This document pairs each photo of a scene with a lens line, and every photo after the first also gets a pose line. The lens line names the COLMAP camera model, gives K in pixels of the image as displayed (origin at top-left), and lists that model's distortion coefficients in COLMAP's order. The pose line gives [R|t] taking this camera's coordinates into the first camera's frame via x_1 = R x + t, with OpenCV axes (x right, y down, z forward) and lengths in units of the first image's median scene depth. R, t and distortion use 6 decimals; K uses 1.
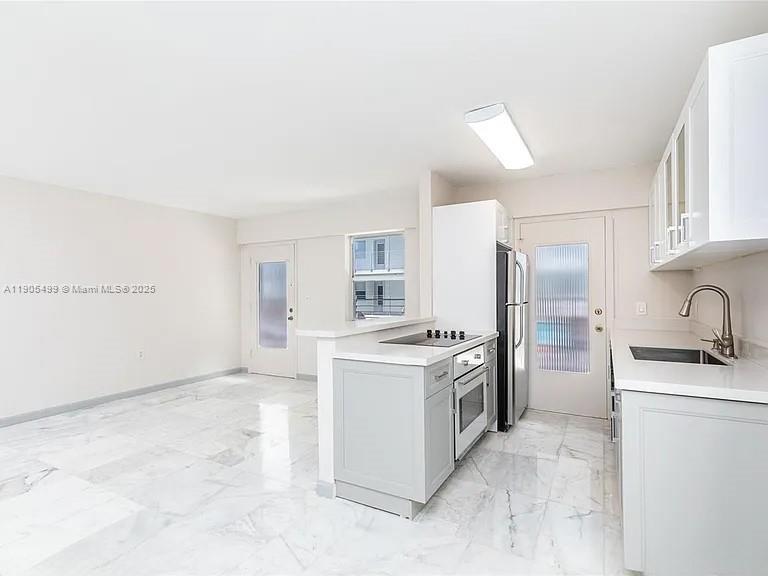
lens RADIAL K [[387.8, 0, 388.2], [0, 387.8, 292.3], [0, 0, 1]] dist [0.011893, -0.000217]
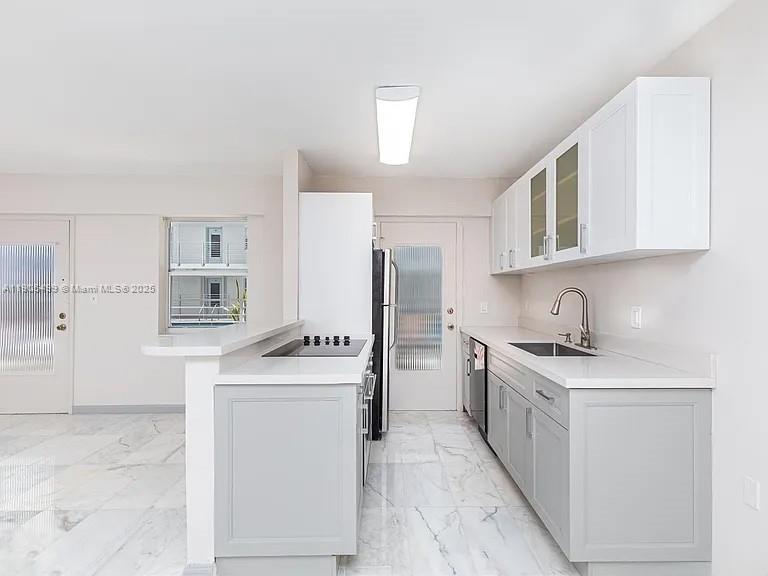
lens RADIAL K [[395.5, 0, 388.3], [0, 395.5, 291.2], [0, 0, 1]] dist [0.021408, -0.000384]
pose [[0.872356, 0.007694, 0.488810, -0.156383], [-0.007569, 0.999969, -0.002232, -0.000684], [-0.488812, -0.001753, 0.872387, 0.151388]]
